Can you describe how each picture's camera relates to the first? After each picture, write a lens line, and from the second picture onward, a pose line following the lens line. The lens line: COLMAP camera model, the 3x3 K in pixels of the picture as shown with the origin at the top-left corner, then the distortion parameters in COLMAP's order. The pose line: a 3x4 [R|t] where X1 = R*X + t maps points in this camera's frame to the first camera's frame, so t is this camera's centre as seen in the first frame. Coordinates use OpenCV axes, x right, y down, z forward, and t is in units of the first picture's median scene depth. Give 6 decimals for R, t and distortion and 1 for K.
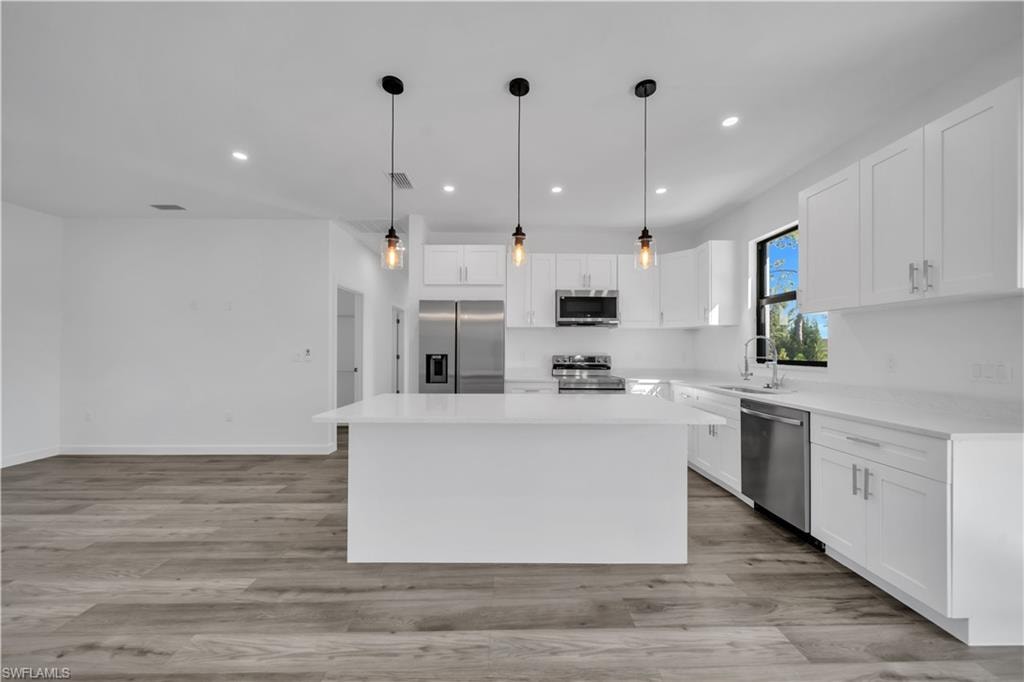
lens RADIAL K [[353.4, 0, 512.2], [0, 353.4, 347.2], [0, 0, 1]] dist [-0.000102, -0.001141]
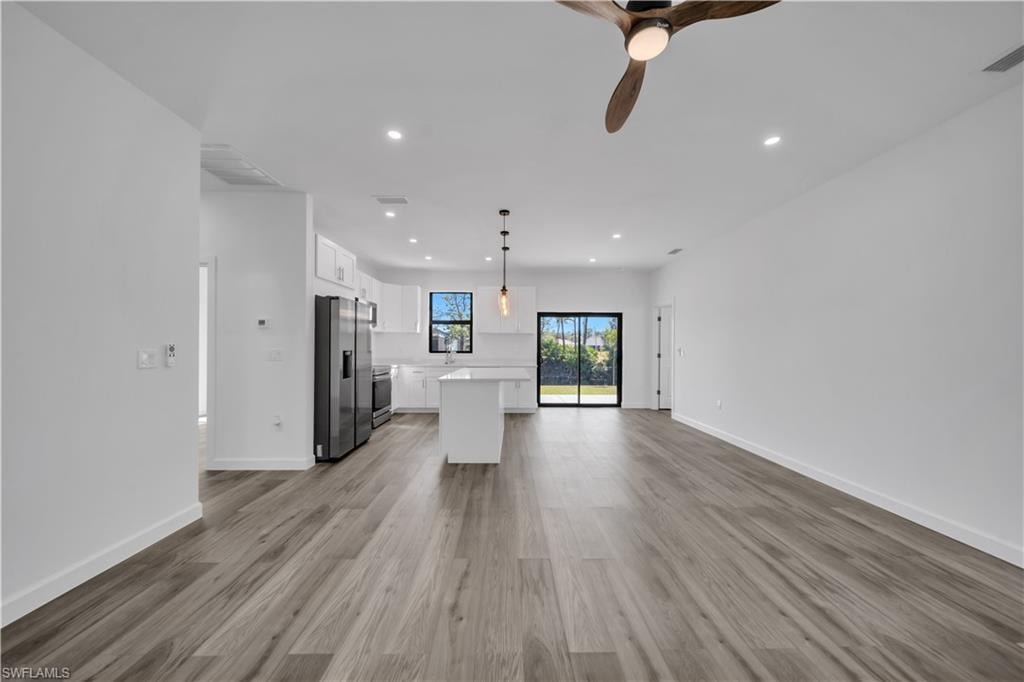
lens RADIAL K [[353.4, 0, 512.2], [0, 353.4, 347.2], [0, 0, 1]] dist [-0.000102, -0.001141]
pose [[0.001175, -0.002857, 0.999995, -1.373093], [-0.010659, 0.999939, 0.002869, 0.001469], [-0.999943, -0.010662, 0.001144, 0.560493]]
